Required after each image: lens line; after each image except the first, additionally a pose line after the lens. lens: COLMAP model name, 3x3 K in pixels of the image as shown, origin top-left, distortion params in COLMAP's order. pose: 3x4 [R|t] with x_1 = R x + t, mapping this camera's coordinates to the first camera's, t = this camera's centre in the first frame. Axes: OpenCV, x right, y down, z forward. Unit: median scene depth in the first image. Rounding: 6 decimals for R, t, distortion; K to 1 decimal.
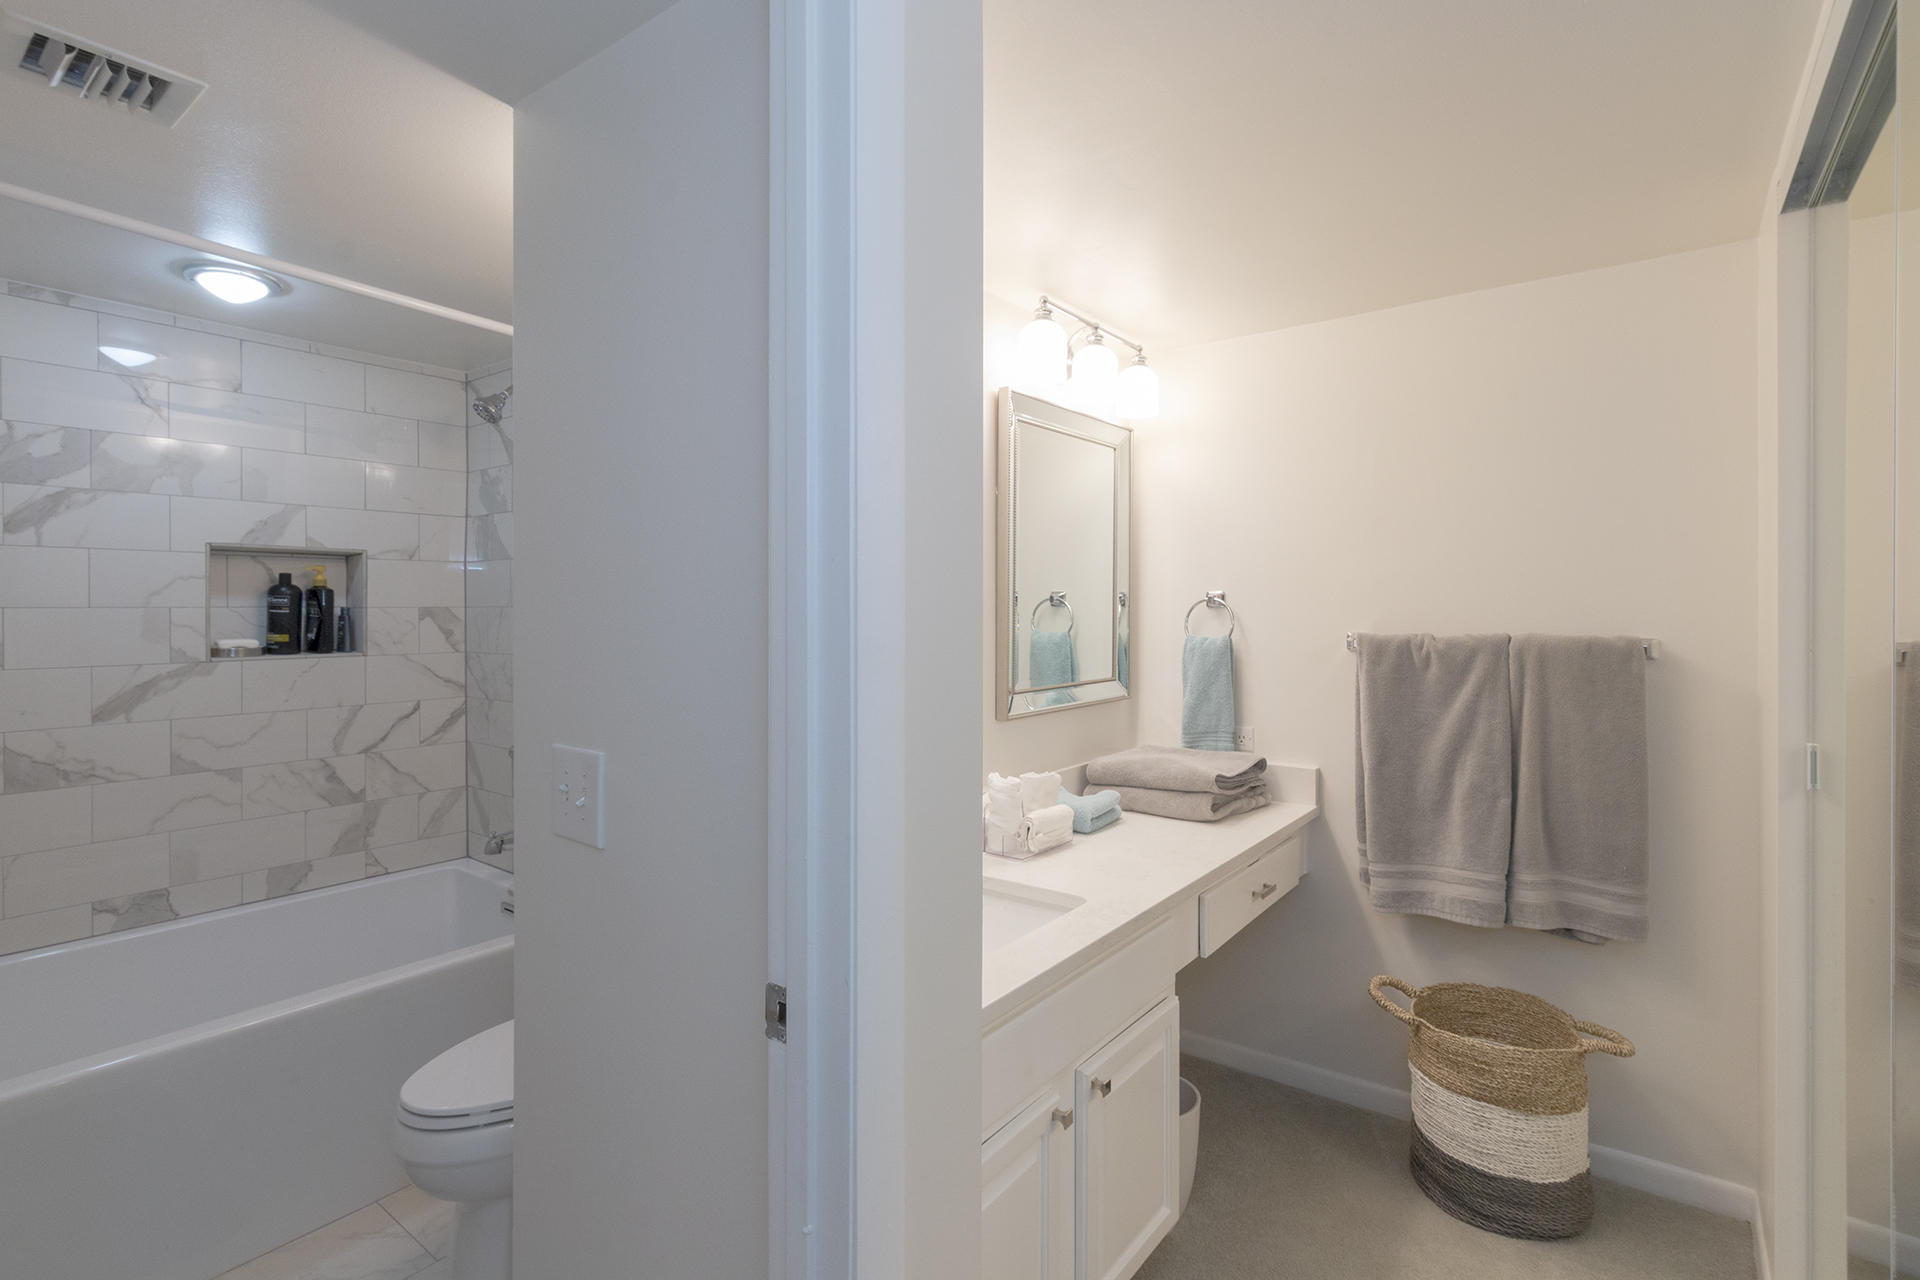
lens RADIAL K [[899.7, 0, 971.9], [0, 899.7, 612.2], [0, 0, 1]] dist [0.001835, 0.000602]
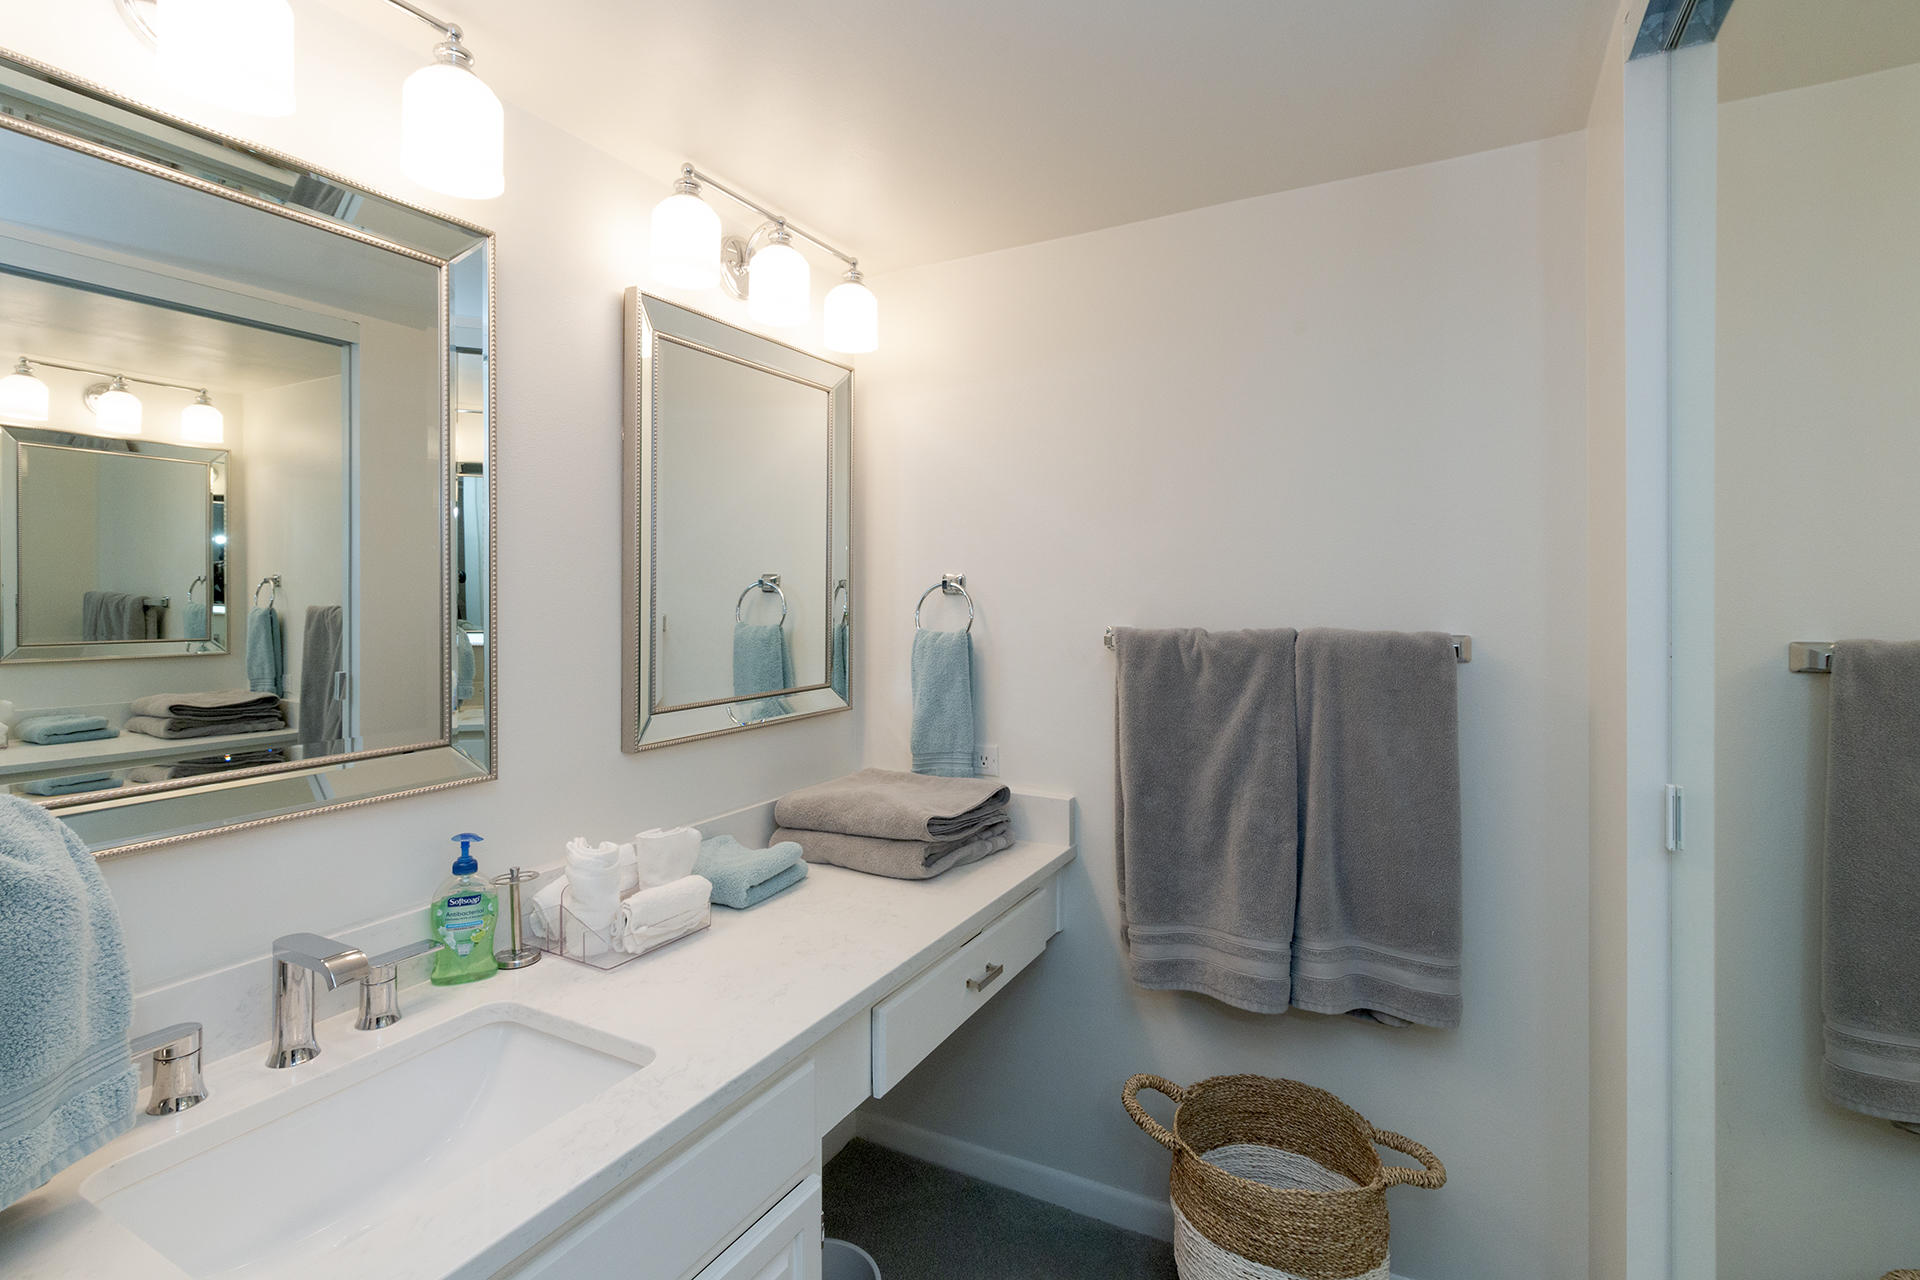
lens RADIAL K [[931.4, 0, 908.4], [0, 931.4, 590.9], [0, 0, 1]] dist [-0.001162, 0.000135]
pose [[0.992477, 0.002088, 0.122415, 0.174343], [-0.001169, 0.999971, -0.007574, -0.002763], [-0.122427, 0.007374, 0.992450, 0.252888]]
